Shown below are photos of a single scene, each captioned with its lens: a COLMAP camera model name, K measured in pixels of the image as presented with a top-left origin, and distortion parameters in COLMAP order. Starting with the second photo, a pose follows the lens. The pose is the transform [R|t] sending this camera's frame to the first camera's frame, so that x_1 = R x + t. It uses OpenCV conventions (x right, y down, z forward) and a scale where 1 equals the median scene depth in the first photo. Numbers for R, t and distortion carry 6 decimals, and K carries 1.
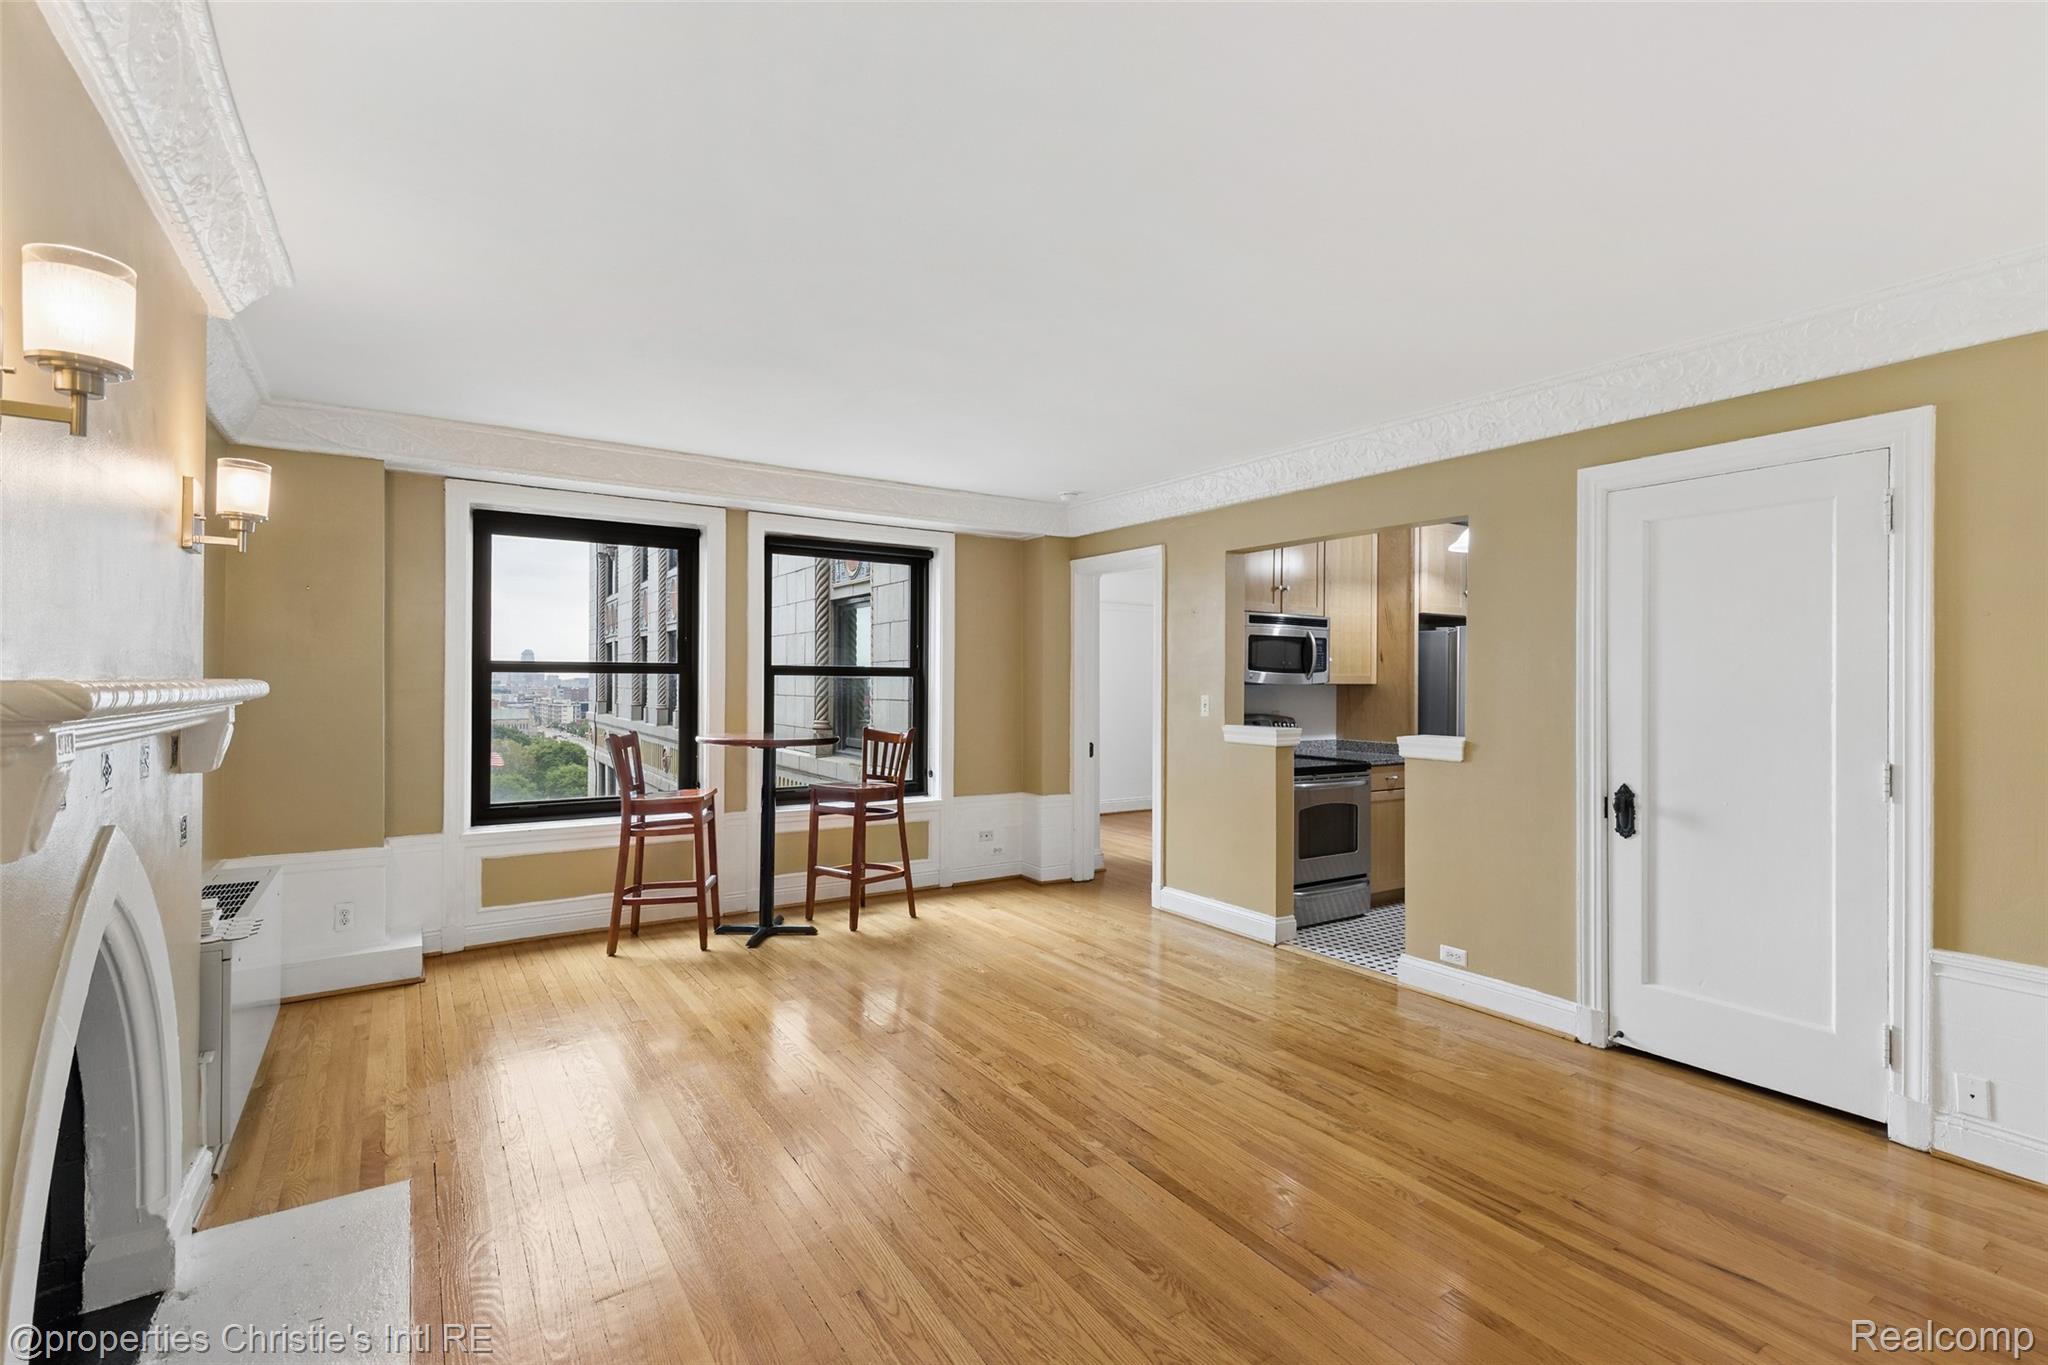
lens RADIAL K [[933.3, 0, 1020.6], [0, 933.3, 677.9], [0, 0, 1]] dist [0.005058, -0.001121]
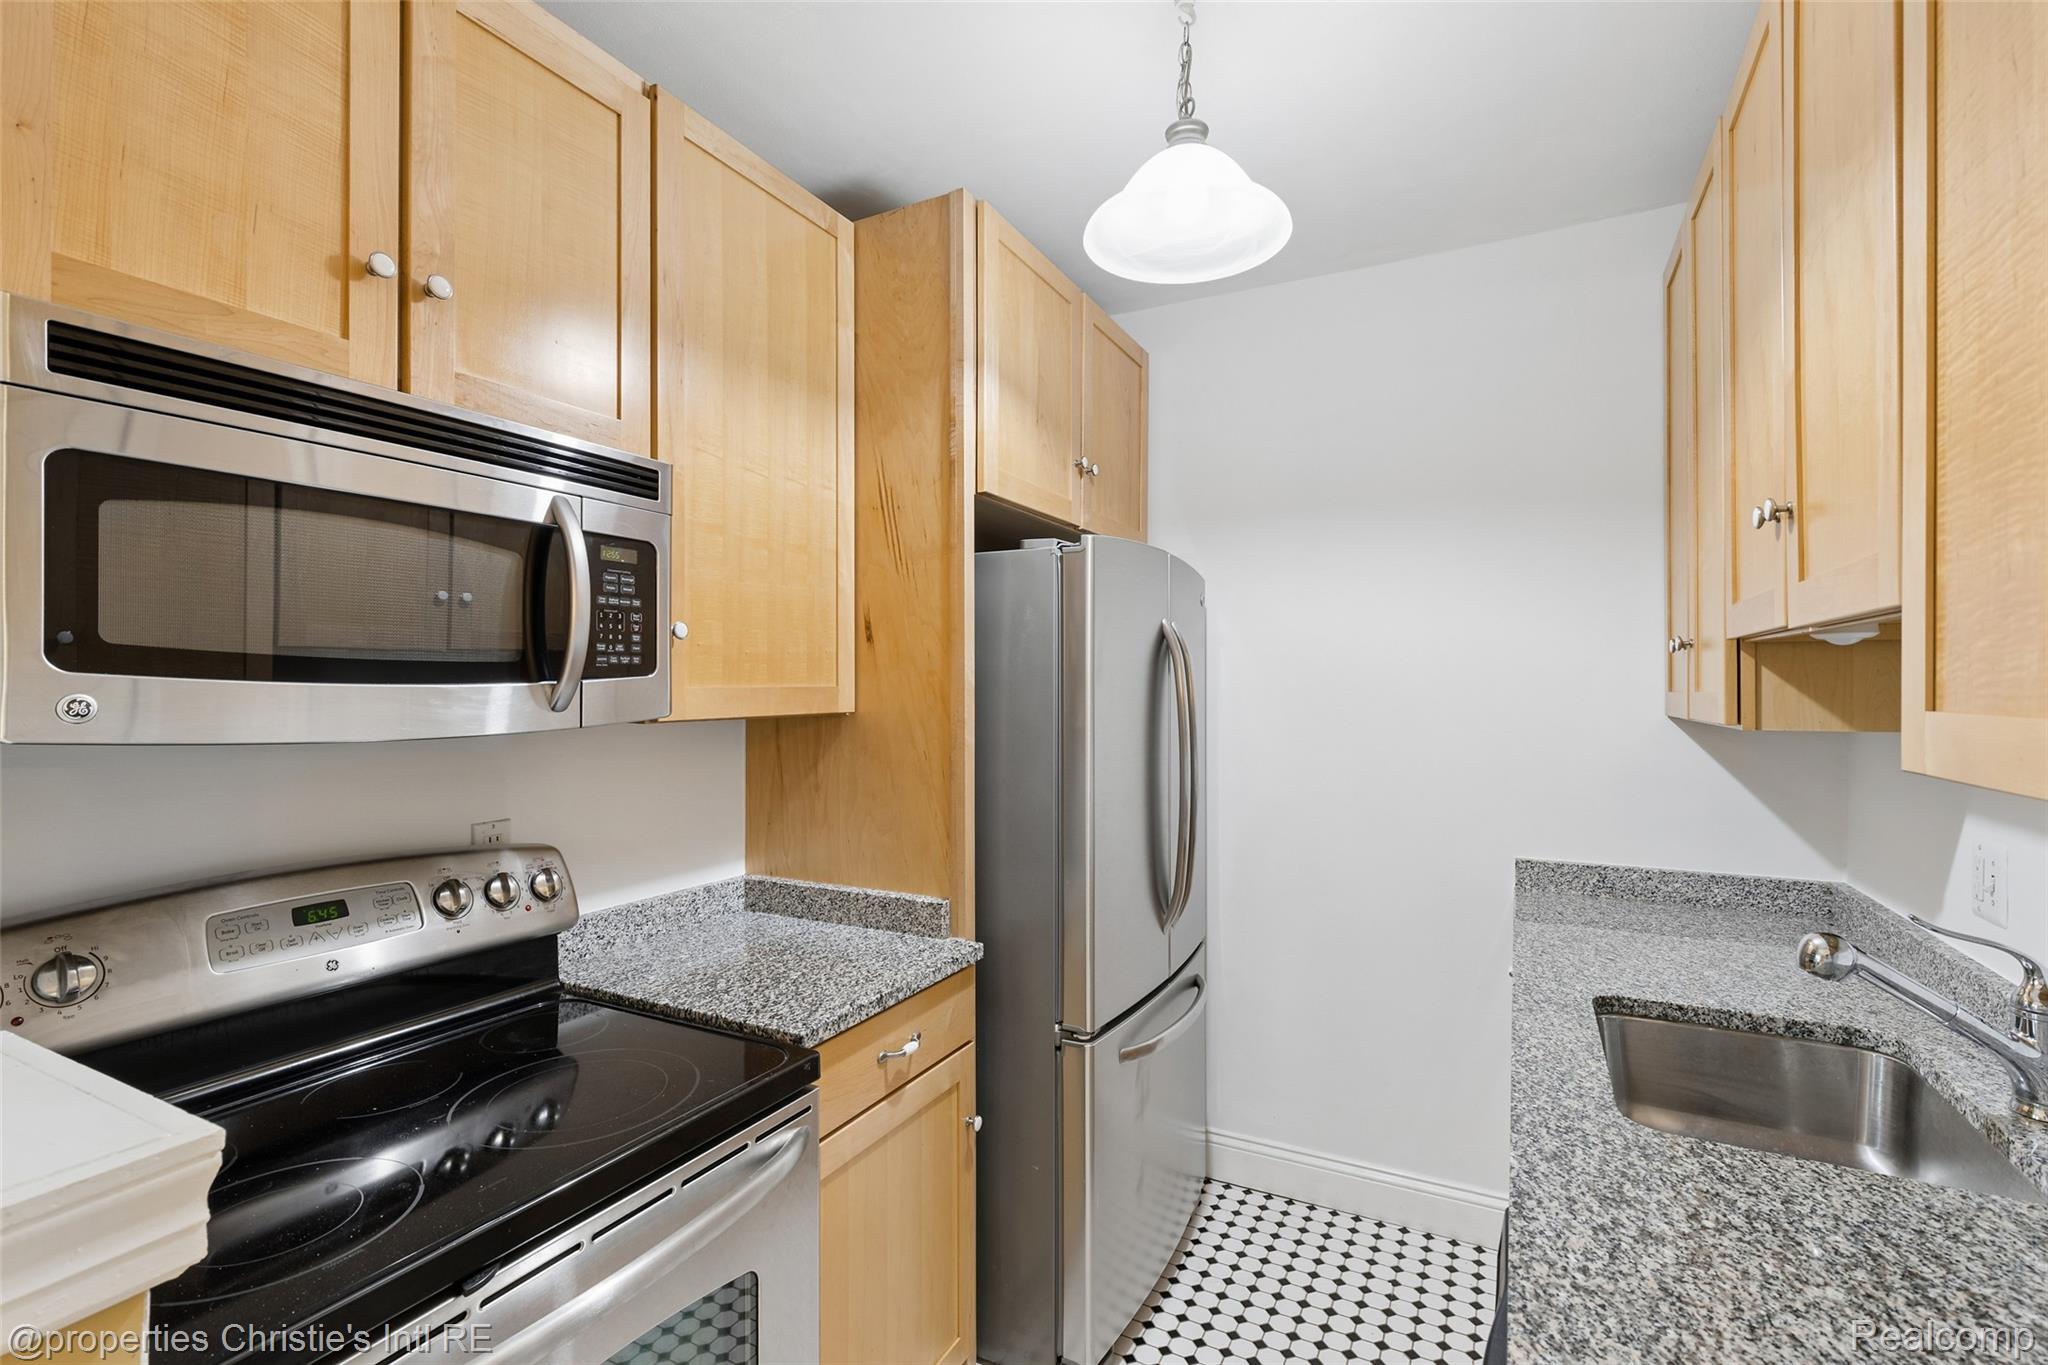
lens RADIAL K [[920.9, 0, 1028.5], [0, 920.9, 679.5], [0, 0, 1]] dist [0.008911, -0.000937]
pose [[0.871026, -0.007505, 0.491180, 0.339625], [0.007325, 0.999971, 0.002290, -0.006312], [-0.491183, 0.001603, 0.871055, 0.849325]]
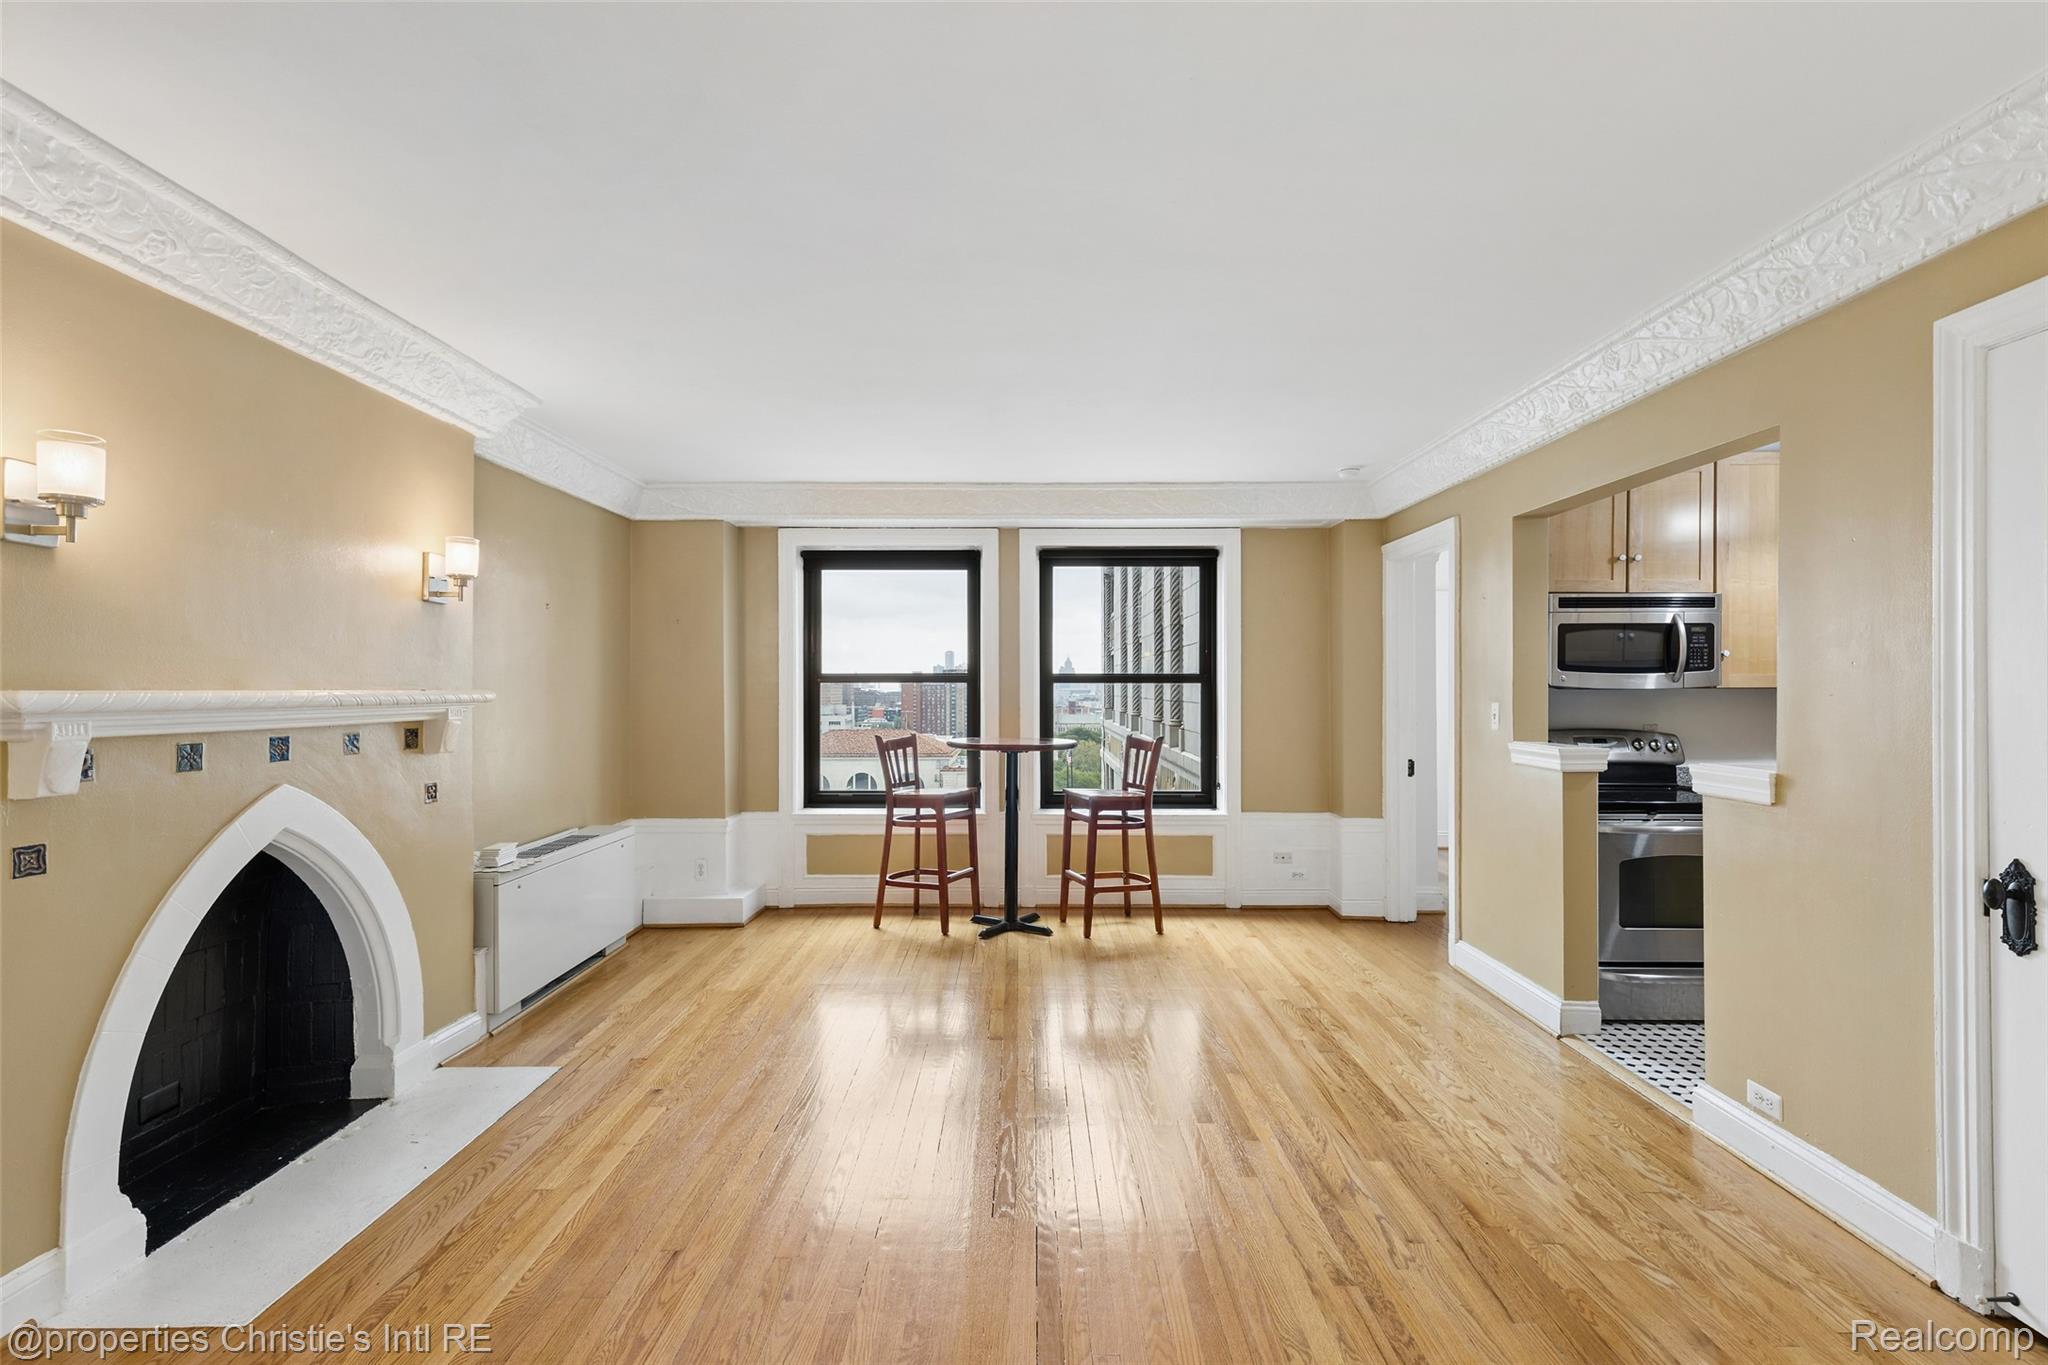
lens RADIAL K [[926.5, 0, 1022.1], [0, 926.5, 687.0], [0, 0, 1]] dist [0.010444, -0.003137]
pose [[0.833278, -0.007737, -0.552800, 0.325472], [0.007960, 0.999966, -0.001997, 0.003656], [0.552797, -0.002736, 0.833311, 0.139182]]
